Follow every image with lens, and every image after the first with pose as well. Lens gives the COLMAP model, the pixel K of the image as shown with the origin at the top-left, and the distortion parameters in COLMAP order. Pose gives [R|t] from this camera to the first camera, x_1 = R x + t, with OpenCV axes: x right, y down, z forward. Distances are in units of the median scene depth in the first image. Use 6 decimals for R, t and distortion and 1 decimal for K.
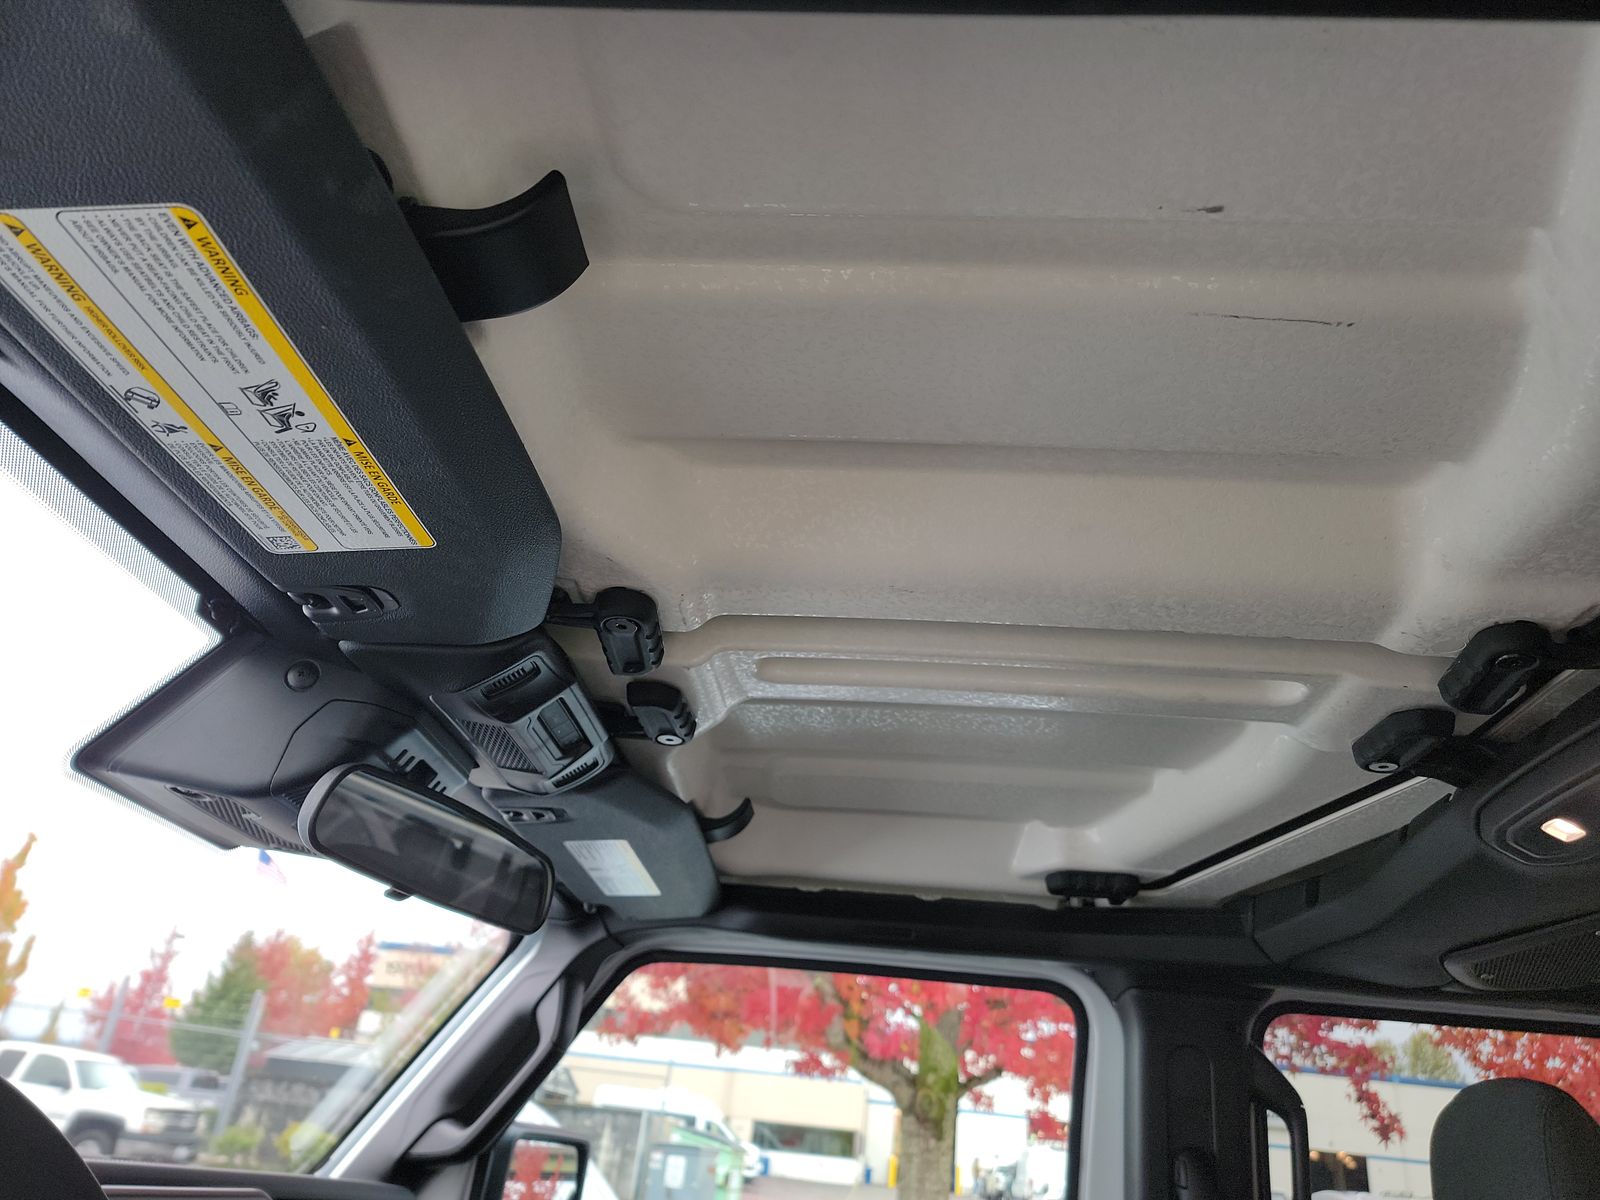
lens RADIAL K [[1120.1, 0, 800.0], [0, 1120.1, 600.0], [0, 0, 1]] dist [0.041201, 0.001864]
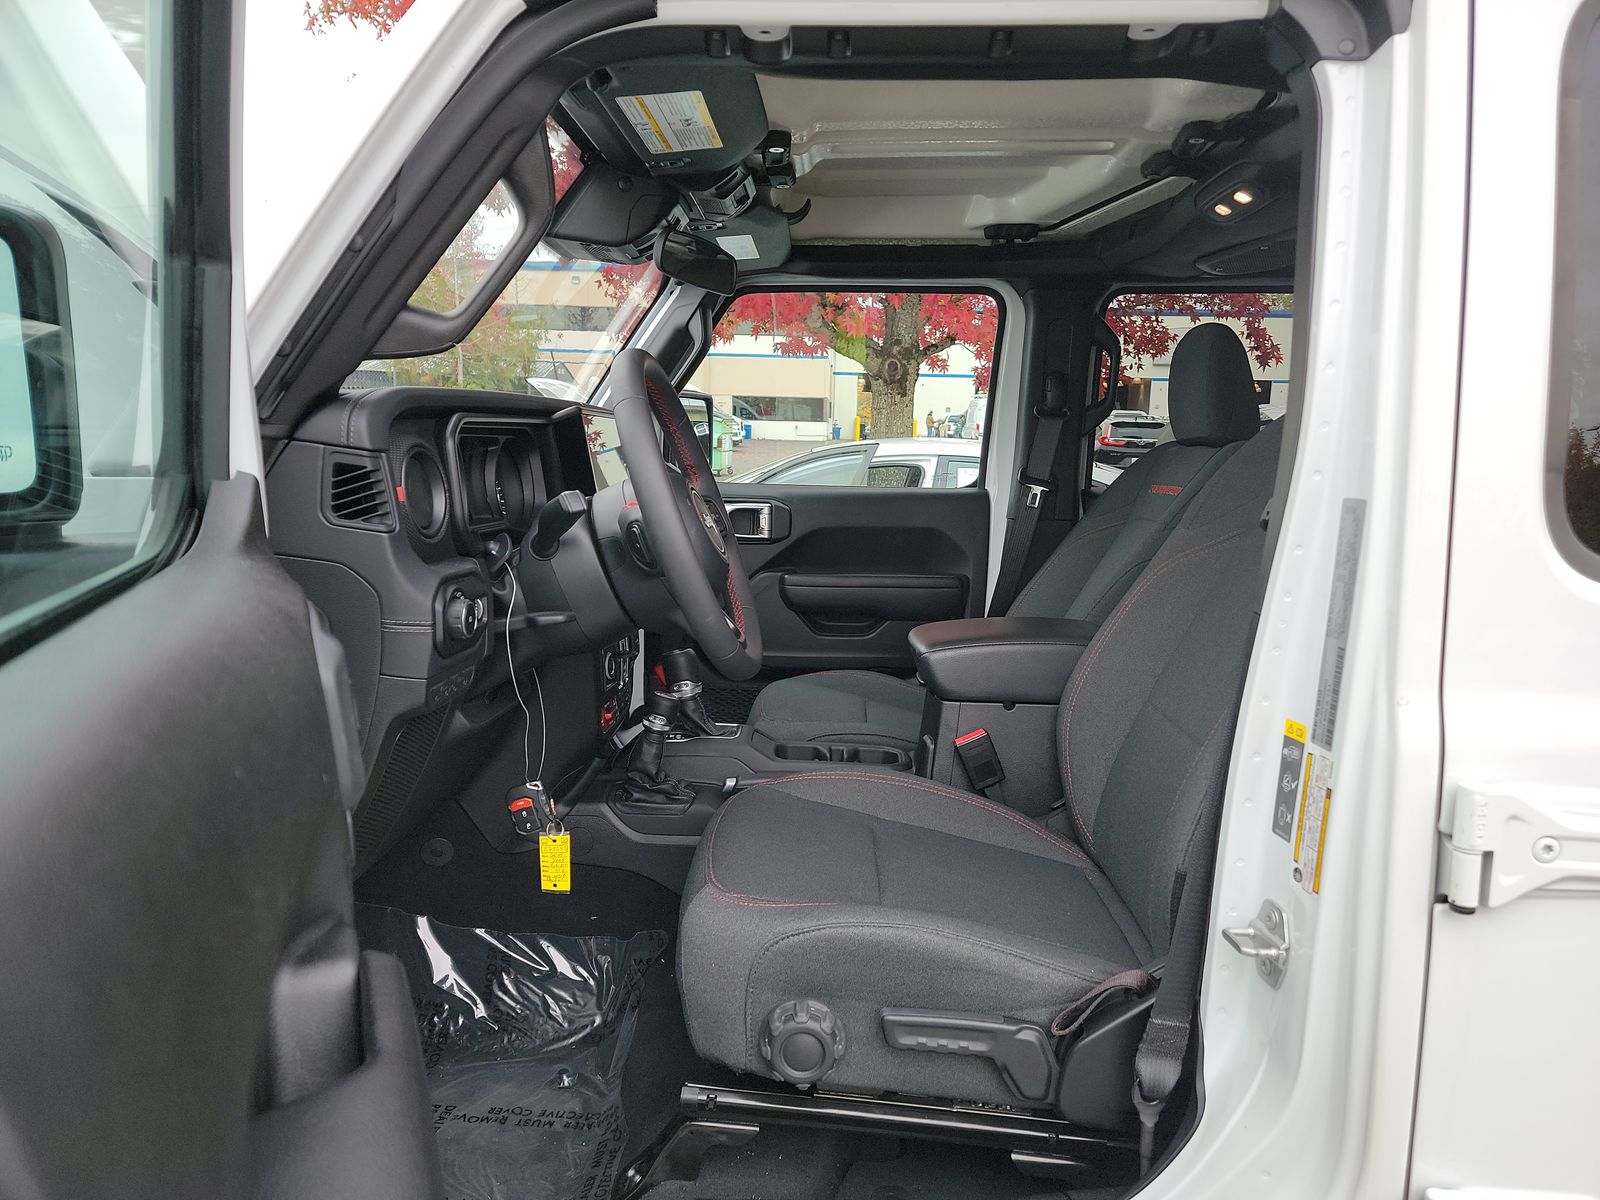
lens RADIAL K [[1154.5, 0, 800.0], [0, 1154.5, 600.0], [0, 0, 1]] dist [-0.003204, -0.002320]
pose [[0.996962, -0.075939, 0.017314, -0.121712], [0.052485, 0.819244, 0.571038, -0.286426], [-0.057548, -0.568394, 0.820741, -0.682684]]
